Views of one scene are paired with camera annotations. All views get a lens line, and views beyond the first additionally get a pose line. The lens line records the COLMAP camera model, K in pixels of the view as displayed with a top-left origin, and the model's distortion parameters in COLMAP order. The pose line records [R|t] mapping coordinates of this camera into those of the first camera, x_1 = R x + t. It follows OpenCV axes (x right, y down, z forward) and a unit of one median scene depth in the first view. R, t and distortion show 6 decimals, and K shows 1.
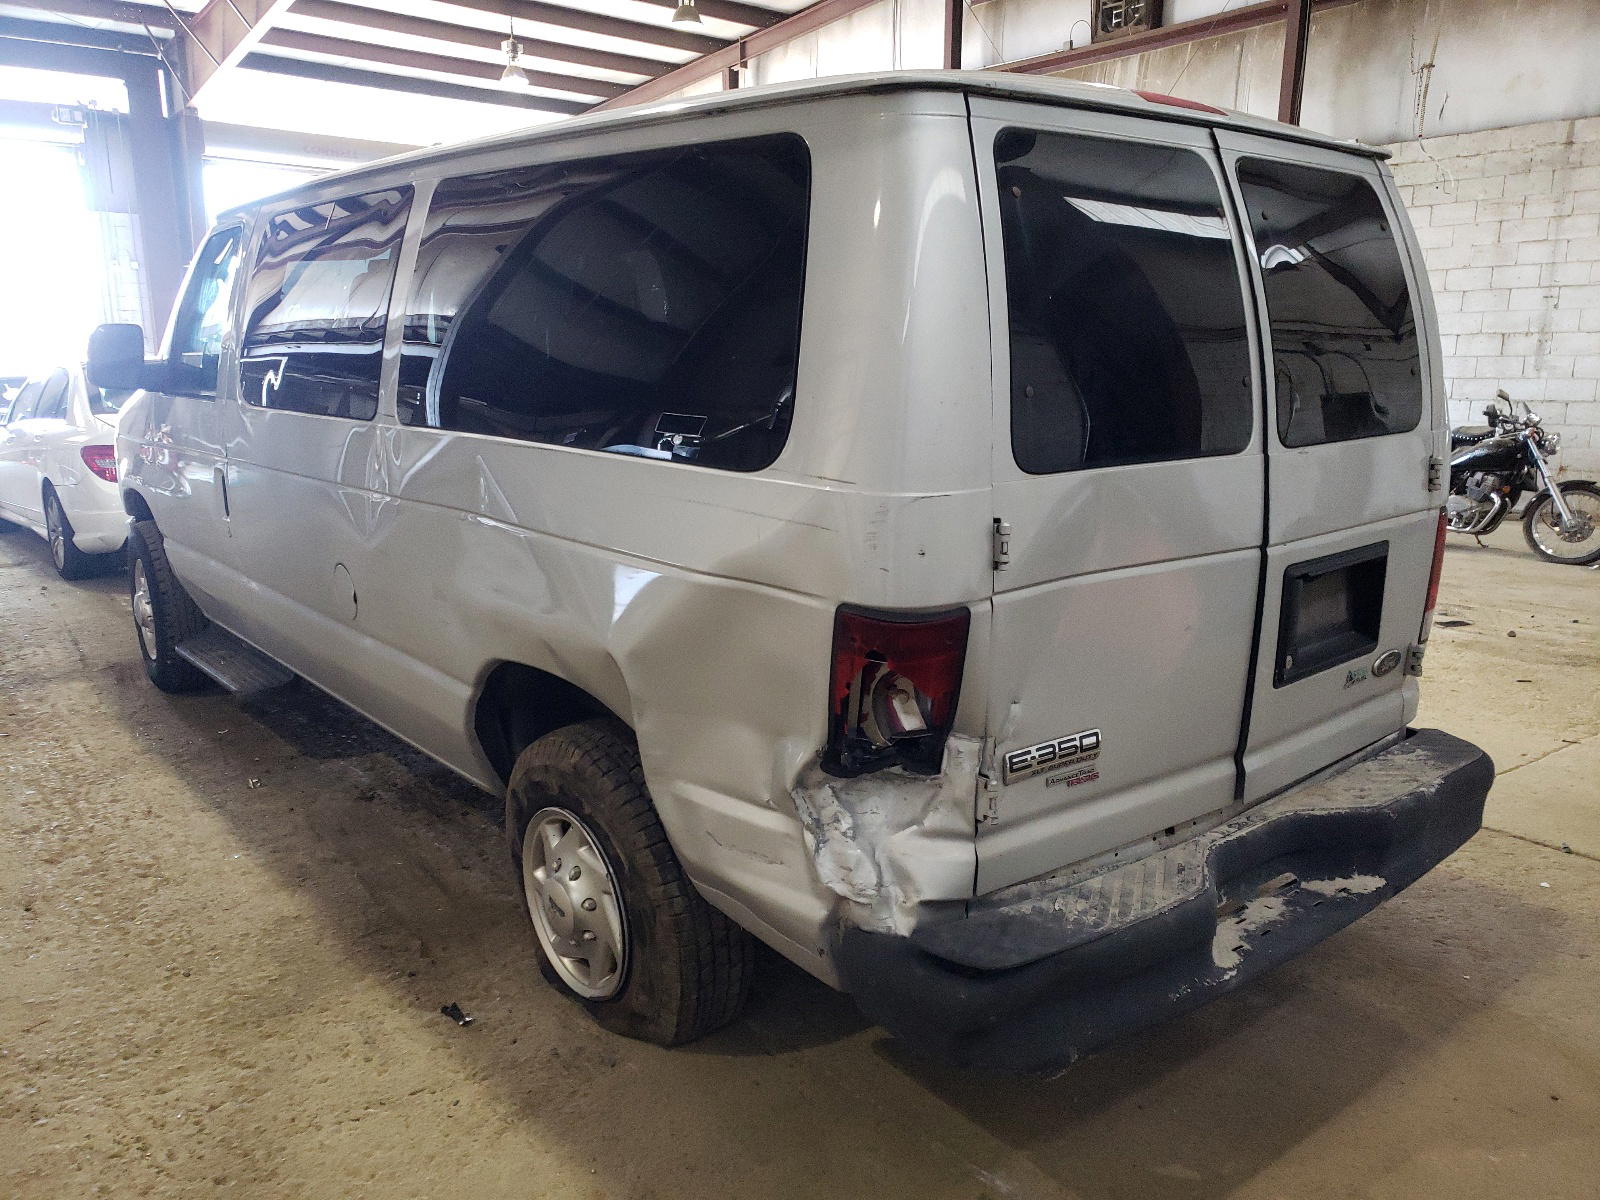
lens RADIAL K [[1240.3, 0, 776.1], [0, 1240.3, 605.0], [0, 0, 1]] dist [0.000587, 0.000889]
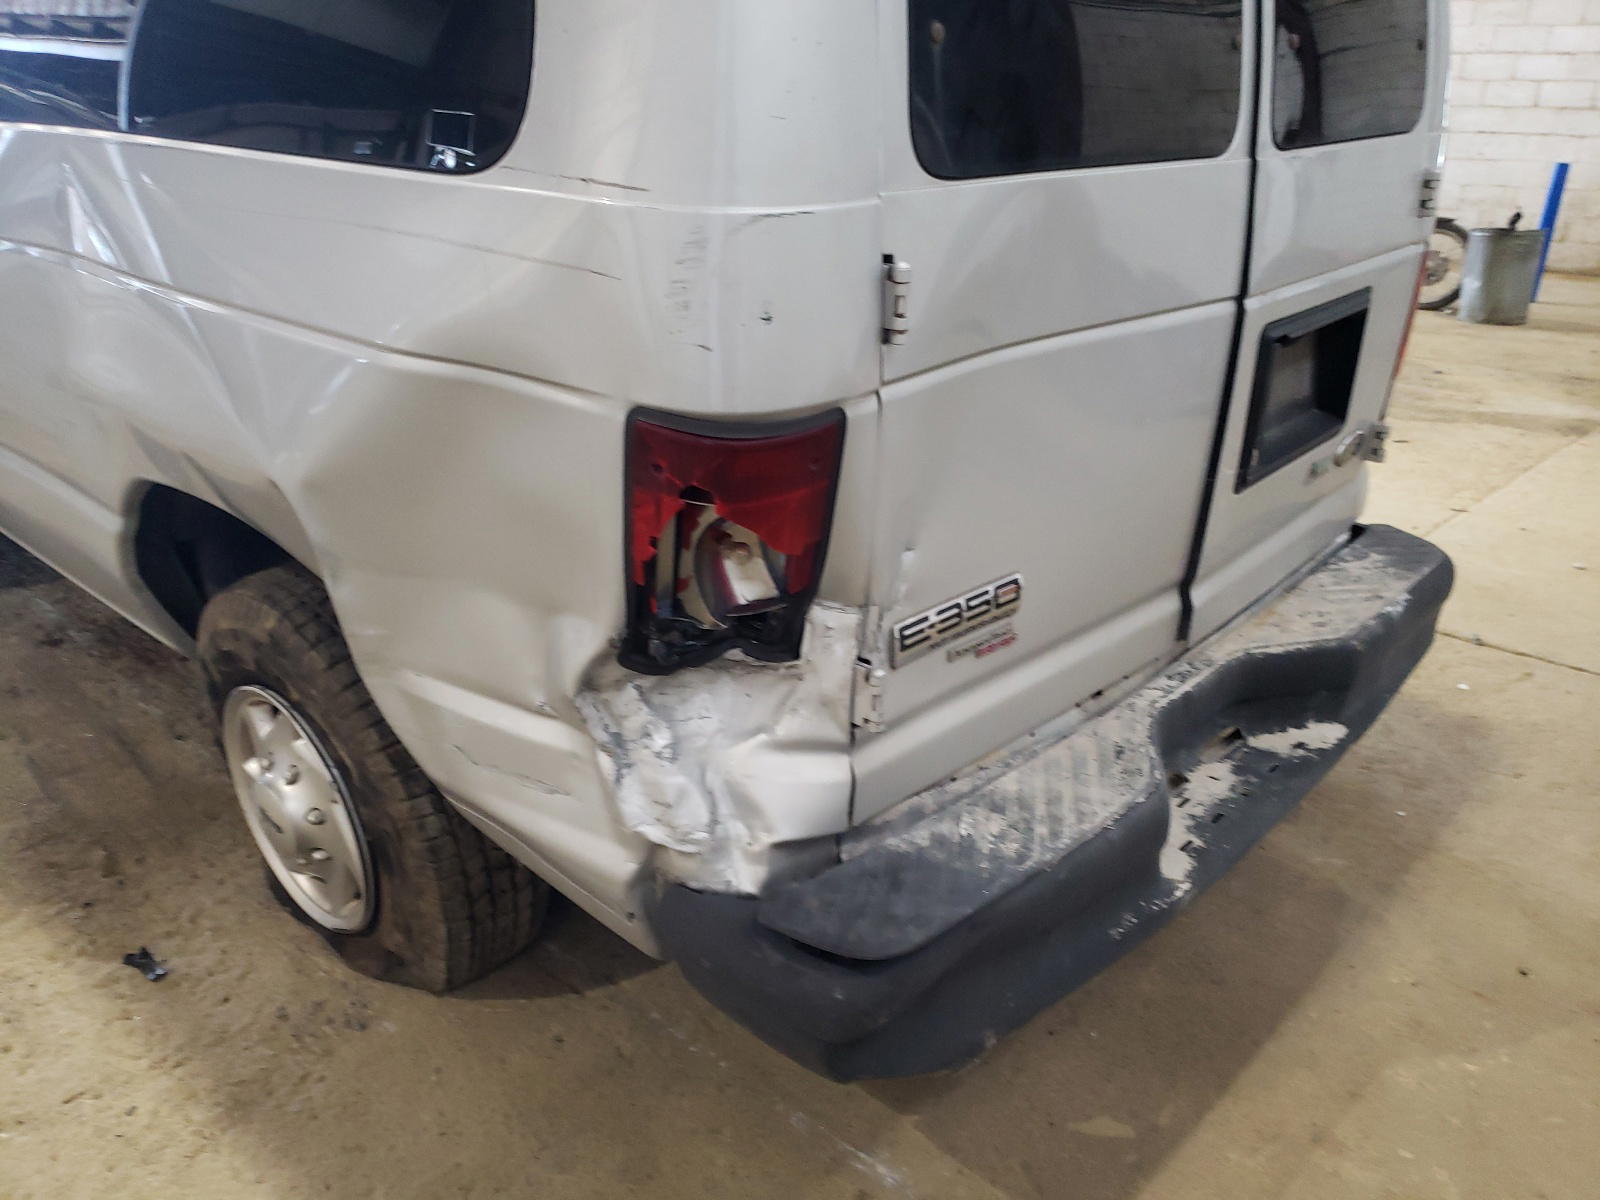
lens RADIAL K [[1204.2, 0, 782.8], [0, 1204.2, 630.0], [0, 0, 1]] dist [0.129059, -0.179413]
pose [[0.990253, -0.044842, 0.131863, 0.032977], [0.015486, 0.976332, 0.215724, -0.016843], [-0.138416, -0.211580, 0.967510, 0.321870]]
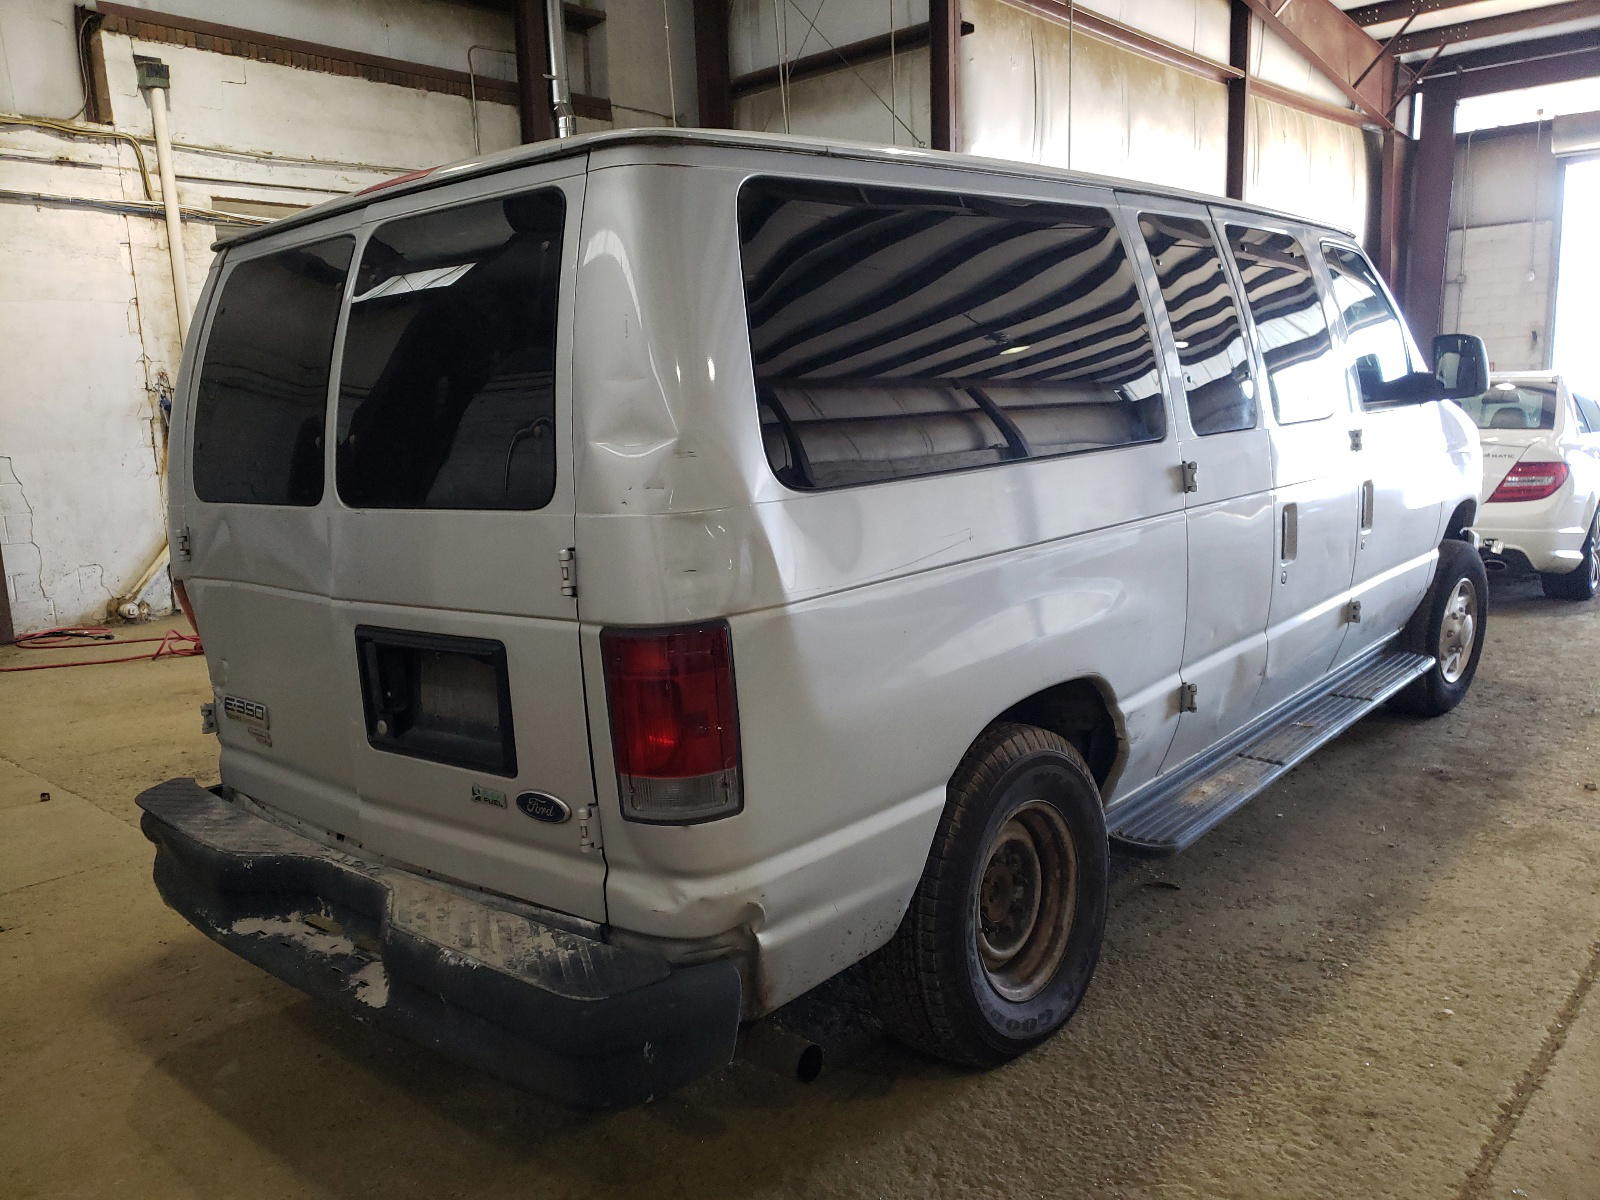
lens RADIAL K [[1240.3, 0, 776.1], [0, 1240.3, 605.0], [0, 0, 1]] dist [0.000587, 0.000889]
pose [[0.171483, 0.149647, -0.973755, 1.451622], [-0.156571, 0.979974, 0.123030, -0.223319], [0.972666, 0.131365, 0.191479, 1.146575]]
